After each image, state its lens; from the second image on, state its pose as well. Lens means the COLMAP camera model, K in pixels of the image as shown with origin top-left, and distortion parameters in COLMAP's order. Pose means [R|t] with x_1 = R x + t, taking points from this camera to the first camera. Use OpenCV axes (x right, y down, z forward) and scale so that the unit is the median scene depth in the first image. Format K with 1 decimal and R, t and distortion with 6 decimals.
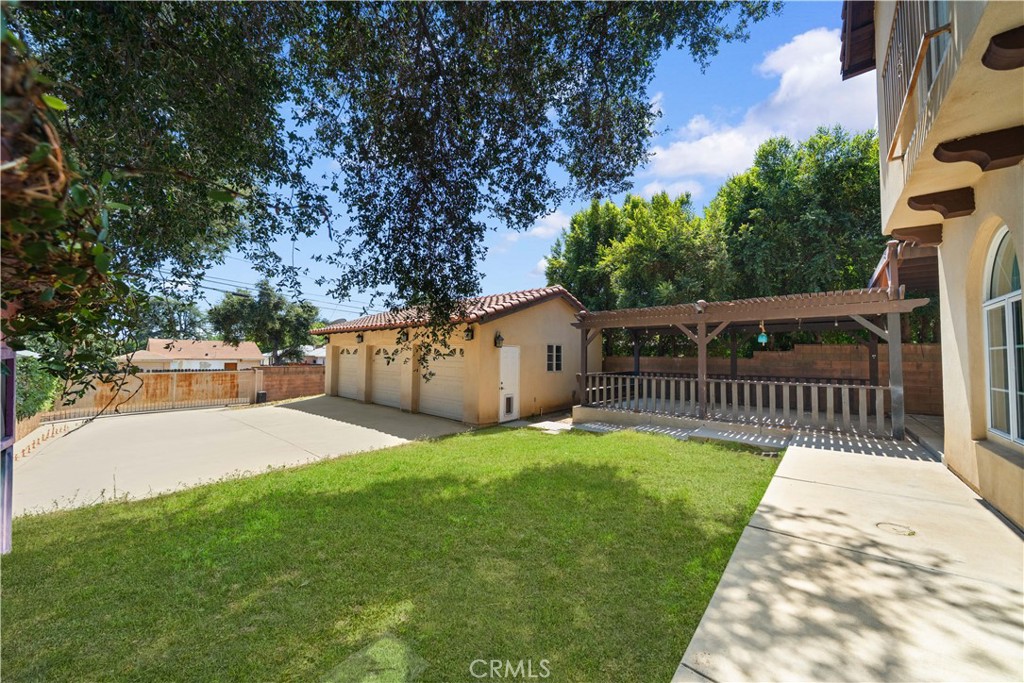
lens RADIAL K [[353.7, 0, 507.8], [0, 353.7, 343.0], [0, 0, 1]] dist [-0.003001, 0.000188]
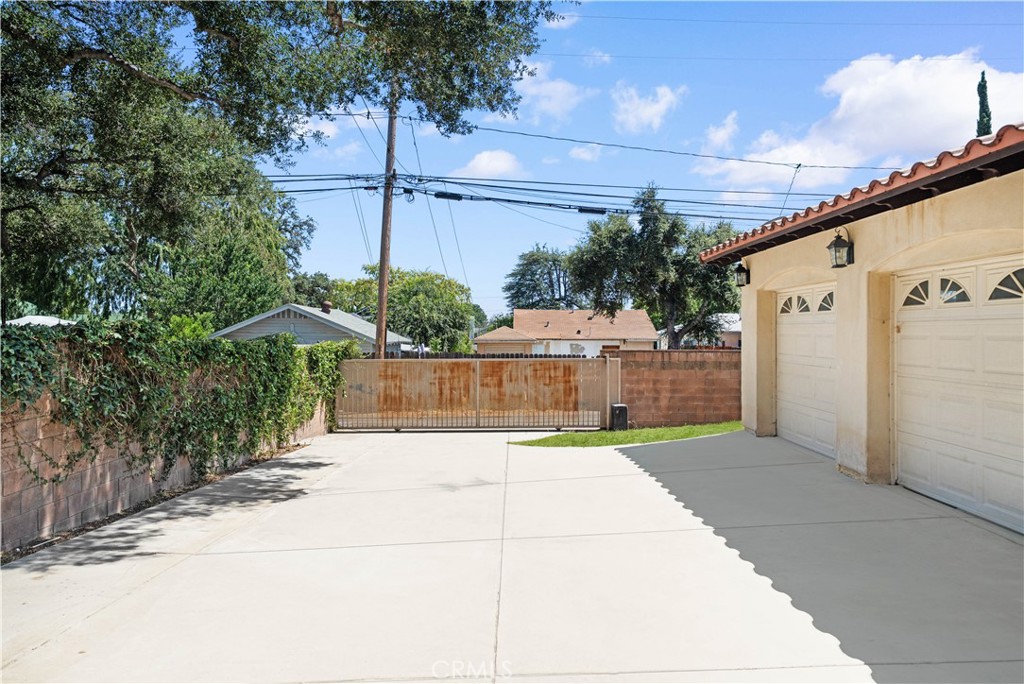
lens RADIAL K [[665.6, 0, 502.5], [0, 665.6, 332.5], [0, 0, 1]] dist [-0.005044, -0.001900]
pose [[0.654099, -0.012062, -0.756313, -0.224867], [0.035954, 0.999238, 0.015159, 0.041189], [0.755554, -0.037108, 0.654034, 0.514351]]
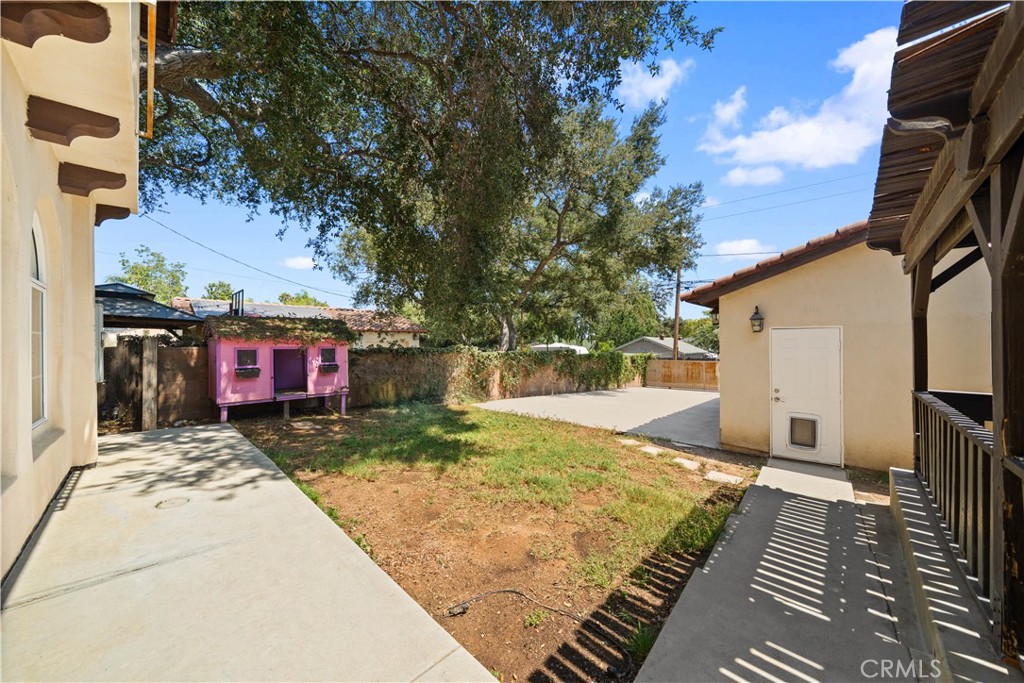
lens RADIAL K [[353.7, 0, 514.2], [0, 353.7, 345.4], [0, 0, 1]] dist [-0.003001, 0.000188]
pose [[-0.031242, -0.012659, -0.999432, 0.494353], [0.039684, 0.999116, -0.013895, 0.023272], [0.998724, -0.040095, -0.030712, 0.482411]]
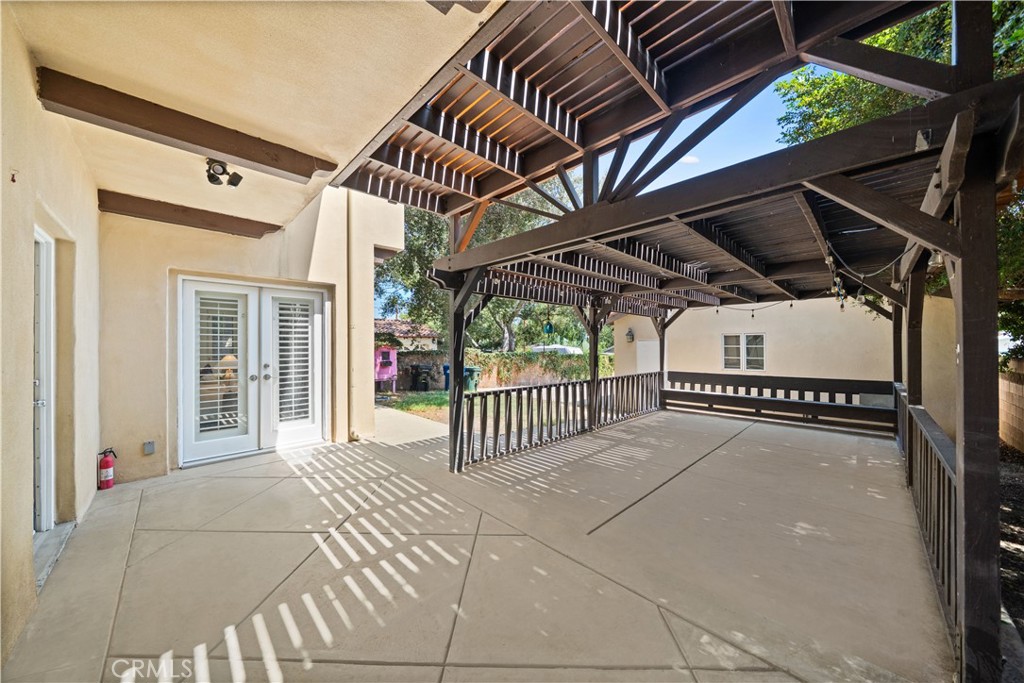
lens RADIAL K [[353.7, 0, 511.4], [0, 353.7, 345.5], [0, 0, 1]] dist [-0.003001, 0.000188]
pose [[-0.071872, -0.012958, -0.997330, 0.906247], [0.042206, 0.998980, -0.016021, 0.021485], [0.996520, -0.043245, -0.071252, 0.576256]]
